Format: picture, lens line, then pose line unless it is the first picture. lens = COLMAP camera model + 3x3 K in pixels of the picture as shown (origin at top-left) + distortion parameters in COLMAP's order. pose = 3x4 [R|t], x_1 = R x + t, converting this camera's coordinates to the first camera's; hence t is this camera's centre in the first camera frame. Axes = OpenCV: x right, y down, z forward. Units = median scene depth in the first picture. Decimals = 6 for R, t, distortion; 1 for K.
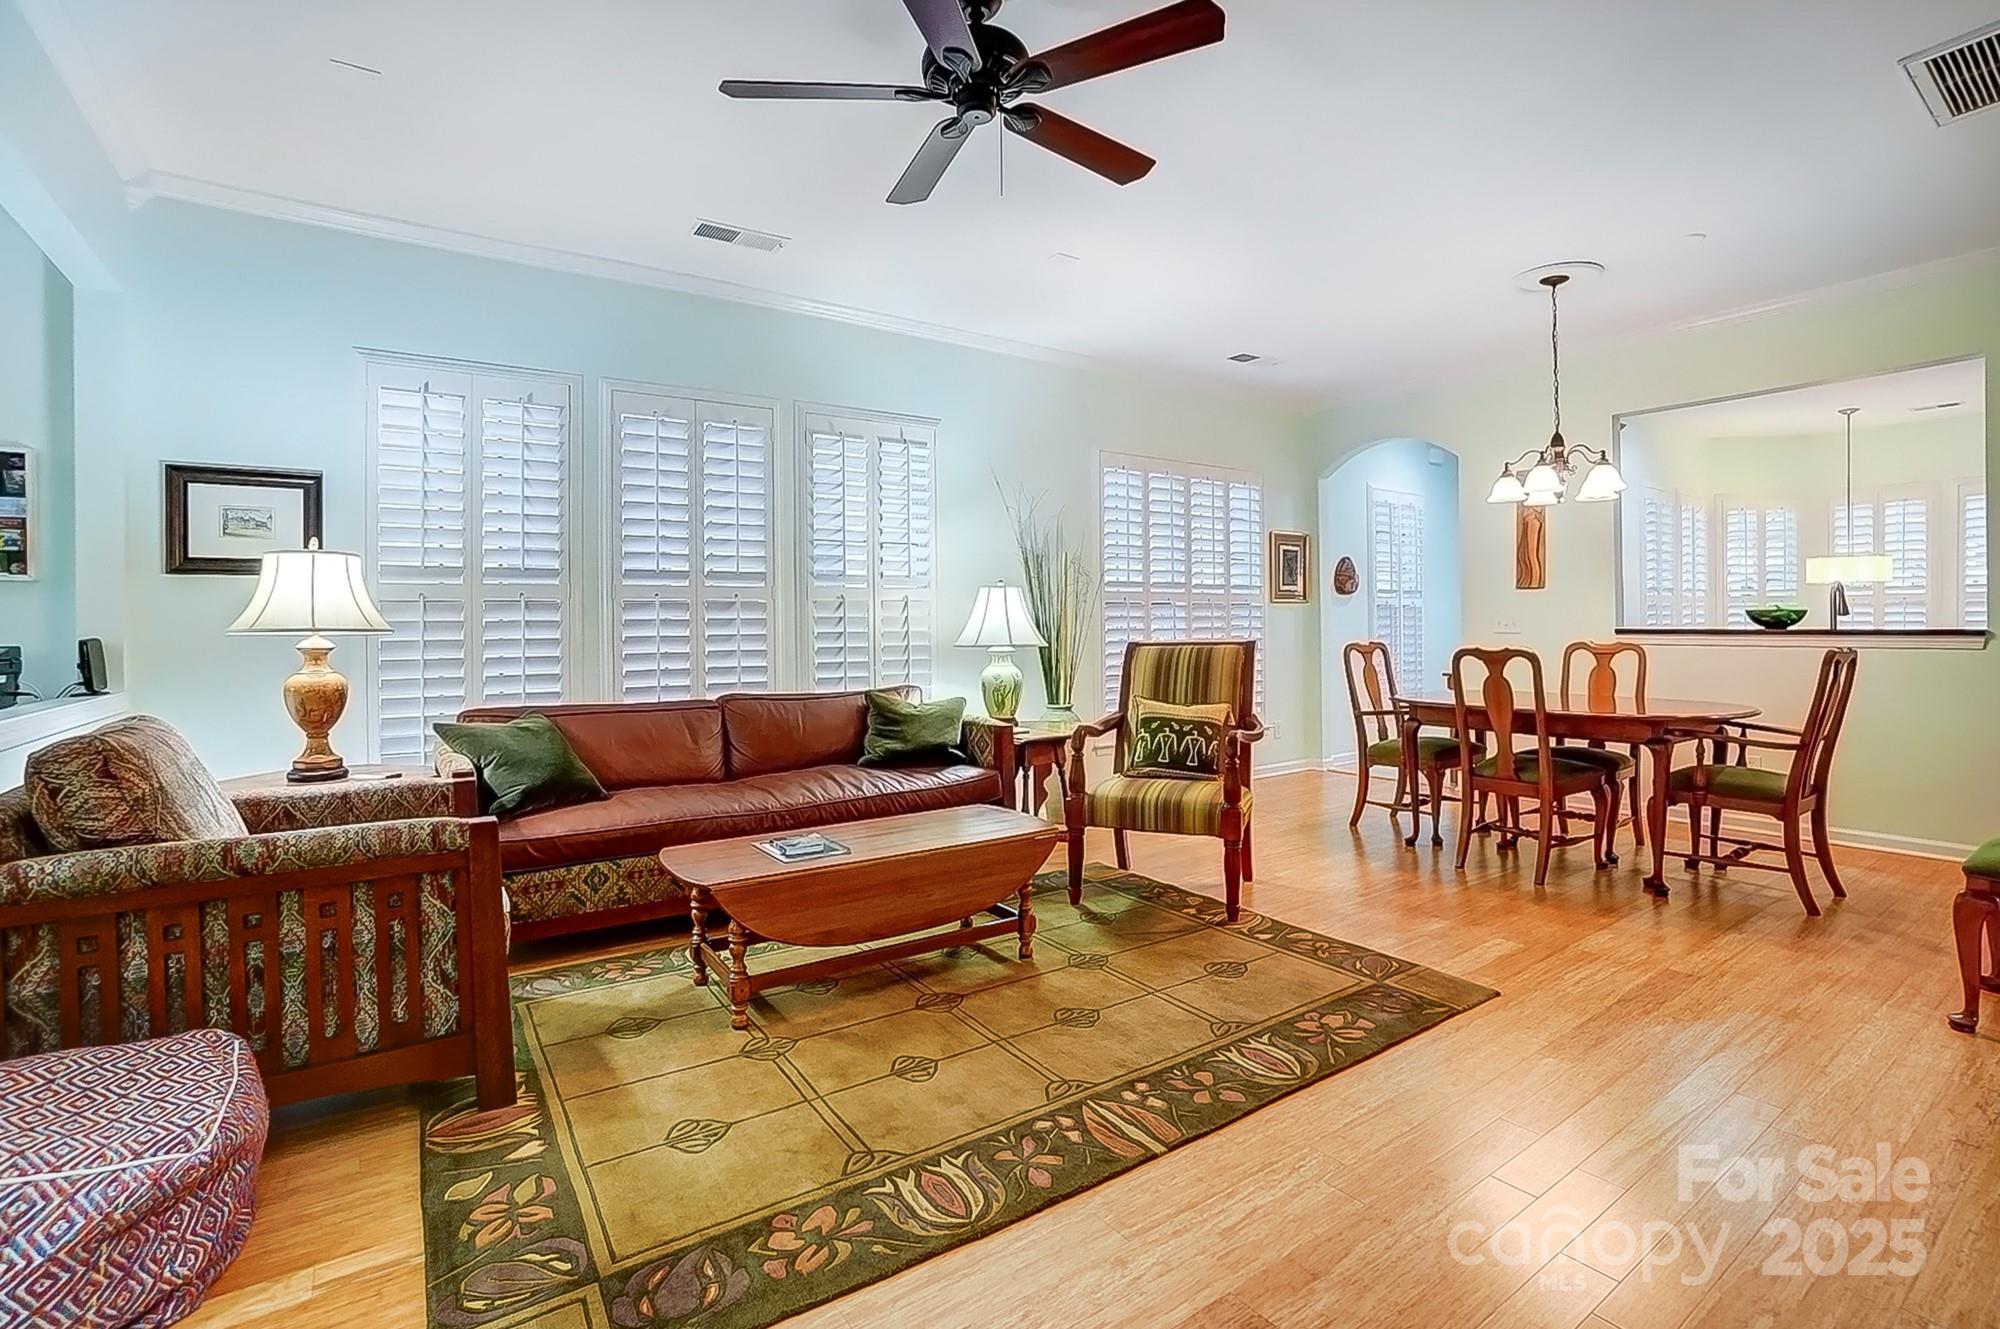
lens RADIAL K [[908.9, 0, 1036.4], [0, 908.9, 625.5], [0, 0, 1]] dist [-0.016969, 0.005051]
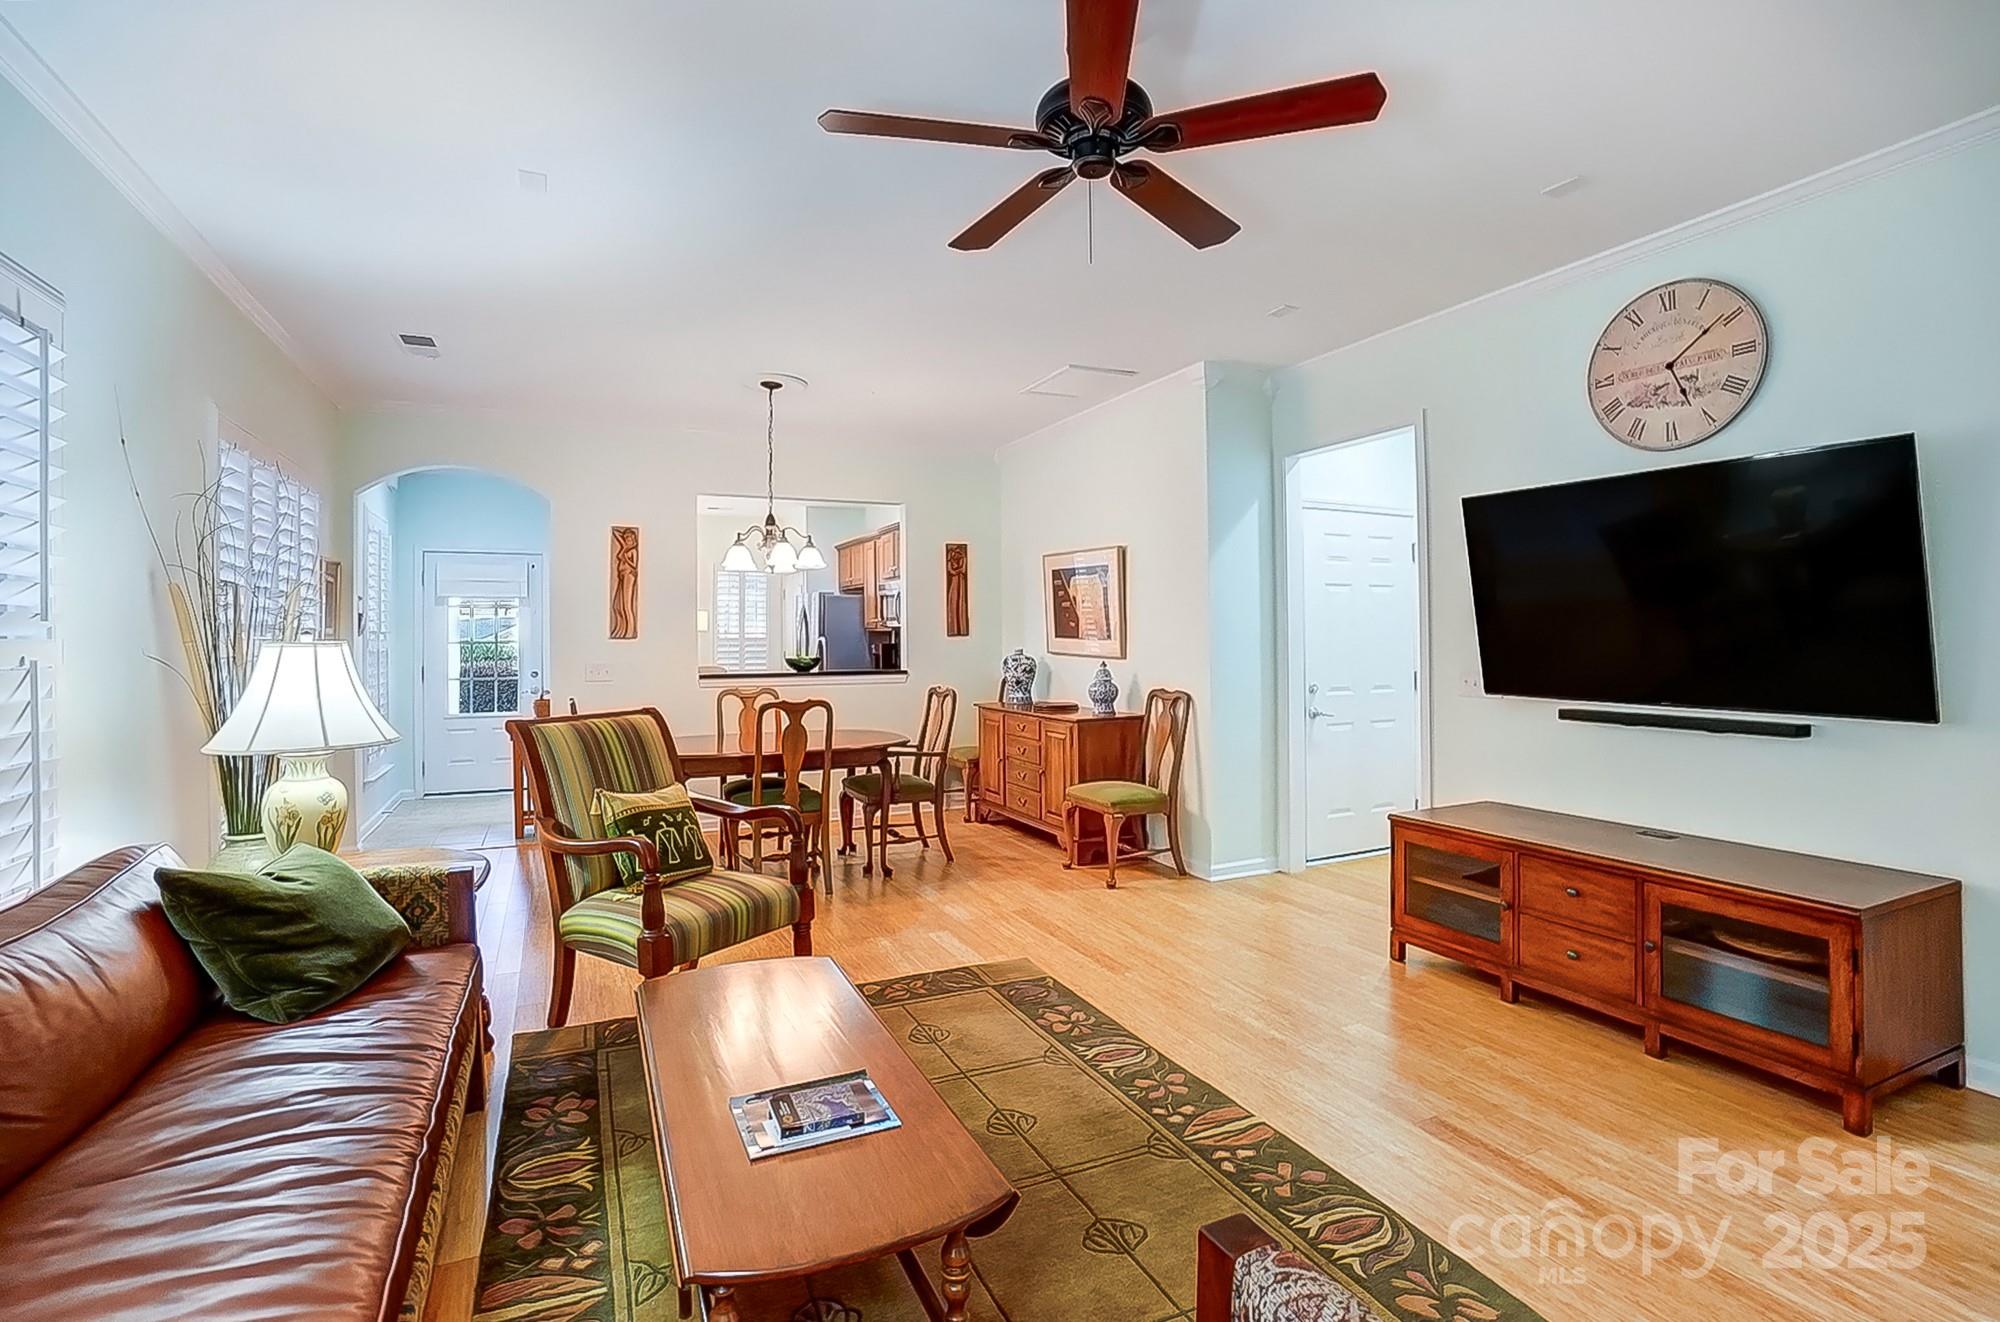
lens RADIAL K [[908.9, 0, 978.2], [0, 908.9, 623.4], [0, 0, 1]] dist [-0.016969, 0.005051]
pose [[0.215375, 0.023026, 0.976260, -0.723396], [0.003993, 0.999693, -0.024460, -0.054315], [-0.976523, 0.009167, 0.215217, 0.662286]]
